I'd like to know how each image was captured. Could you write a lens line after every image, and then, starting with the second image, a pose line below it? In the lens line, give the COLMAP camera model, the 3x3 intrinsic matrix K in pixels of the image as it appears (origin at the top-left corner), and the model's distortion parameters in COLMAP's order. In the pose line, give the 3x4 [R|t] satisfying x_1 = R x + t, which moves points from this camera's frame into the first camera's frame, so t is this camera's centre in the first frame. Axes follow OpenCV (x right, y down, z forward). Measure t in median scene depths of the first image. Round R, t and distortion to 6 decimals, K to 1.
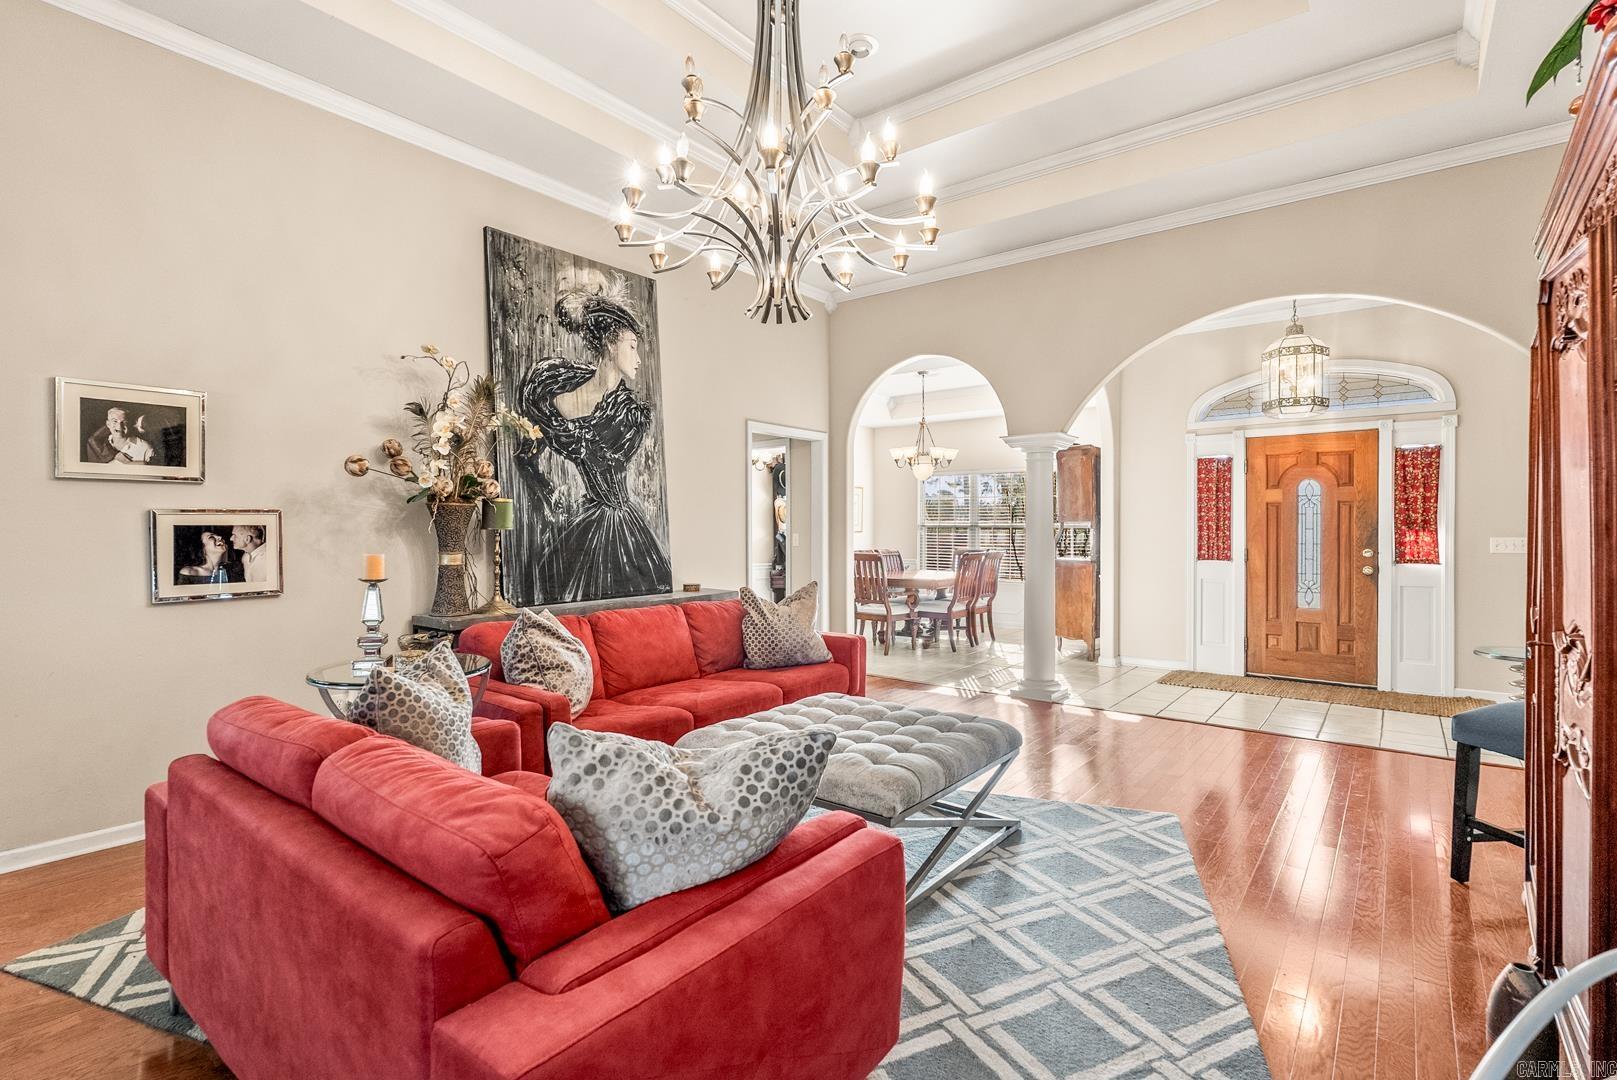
lens RADIAL K [[746.0, 0, 818.7], [0, 746.0, 531.2], [0, 0, 1]] dist [-0.006846, 0.002037]
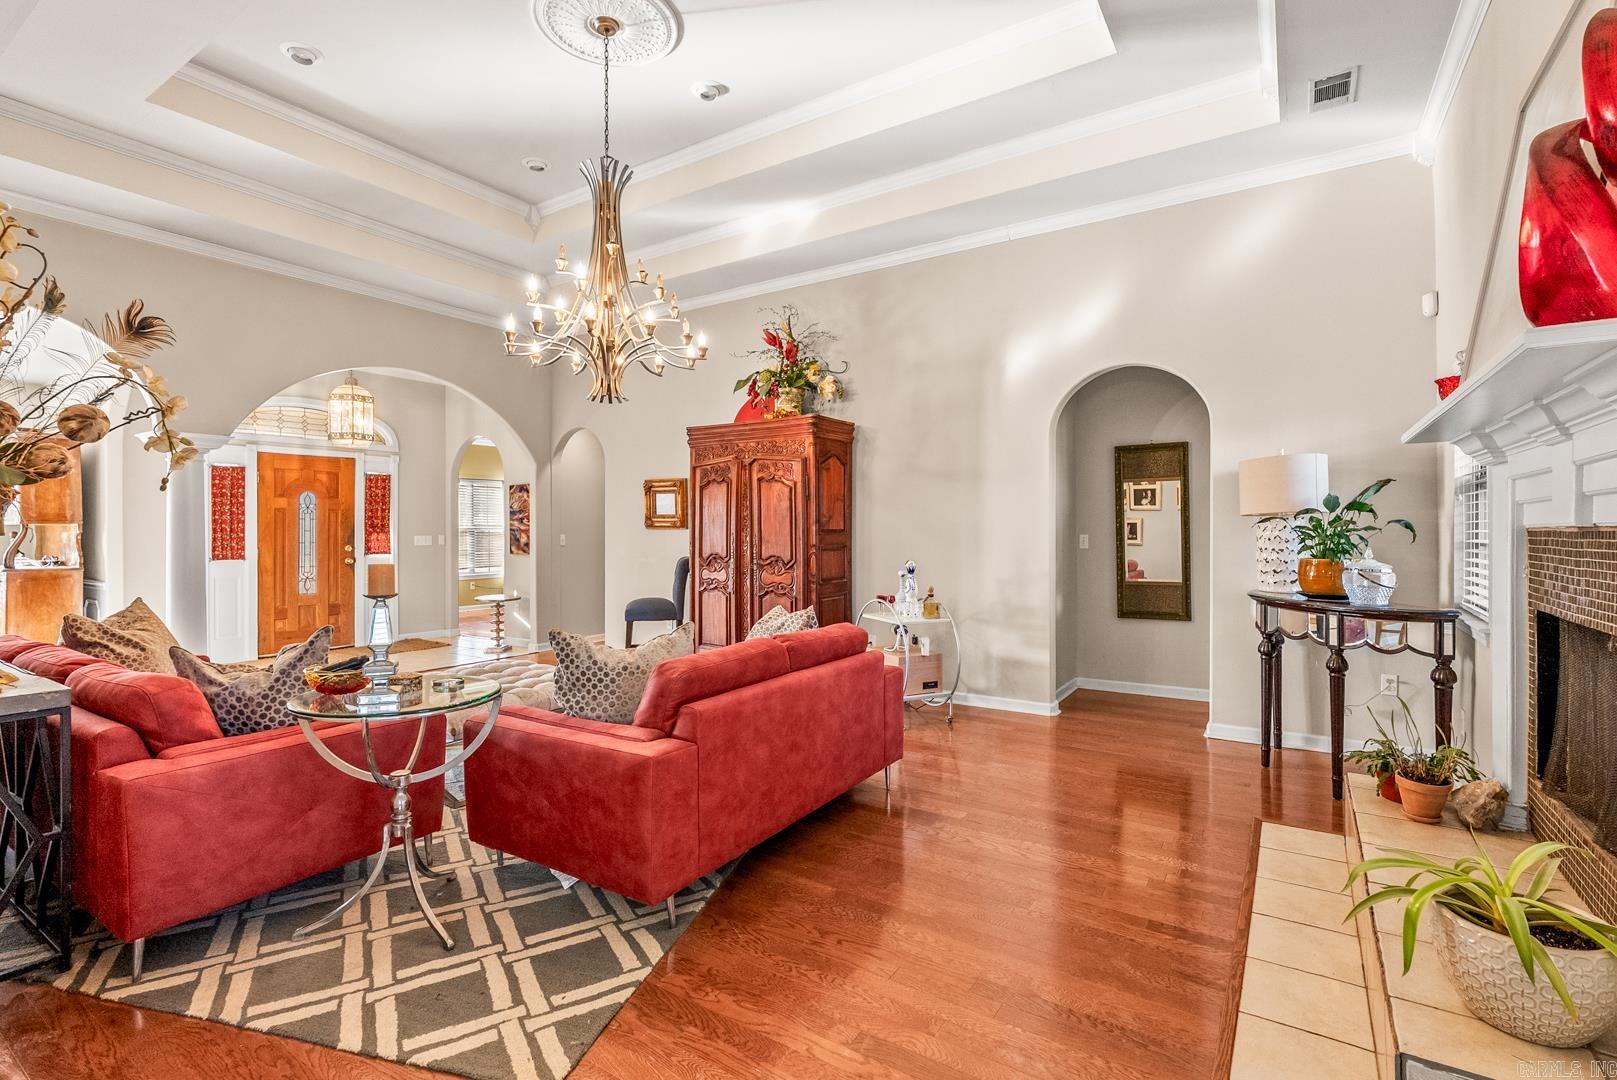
lens RADIAL K [[746.0, 0, 803.0], [0, 746.0, 533.1], [0, 0, 1]] dist [-0.006846, 0.002037]
pose [[-0.097344, -0.007358, 0.995224, -0.907312], [0.005016, 0.999956, 0.007884, -0.006756], [-0.995238, 0.005760, -0.097303, 0.384040]]
